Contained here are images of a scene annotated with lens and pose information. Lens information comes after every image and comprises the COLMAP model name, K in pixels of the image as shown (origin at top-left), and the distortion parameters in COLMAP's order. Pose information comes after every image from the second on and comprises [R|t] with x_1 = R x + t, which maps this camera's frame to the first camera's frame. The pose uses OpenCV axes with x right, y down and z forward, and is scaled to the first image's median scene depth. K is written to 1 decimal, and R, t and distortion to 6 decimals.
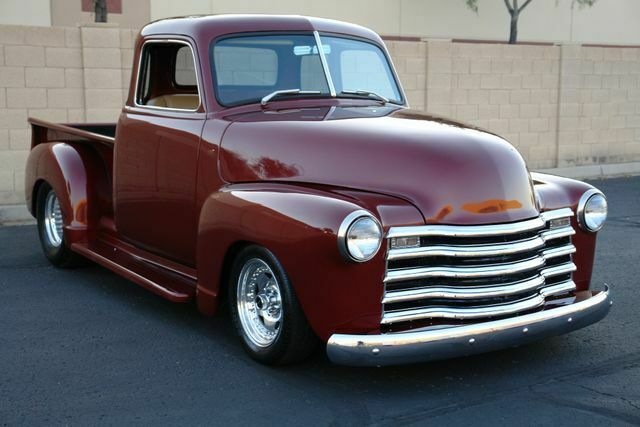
lens RADIAL K [[952.7, 0, 320.0], [0, 952.7, 213.5], [0, 0, 1]] dist [0.016155, 1.170307]
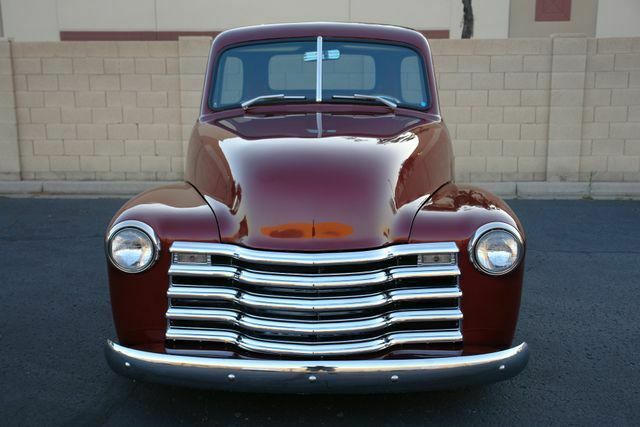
lens RADIAL K [[792.4, 0, 320.0], [0, 792.4, 213.5], [0, 0, 1]] dist [0.001491, 0.005445]
pose [[0.796219, 0.095576, -0.597411, 0.569456], [-0.079510, 0.995409, 0.053279, -0.057681], [0.599761, 0.005079, 0.800163, 0.384886]]
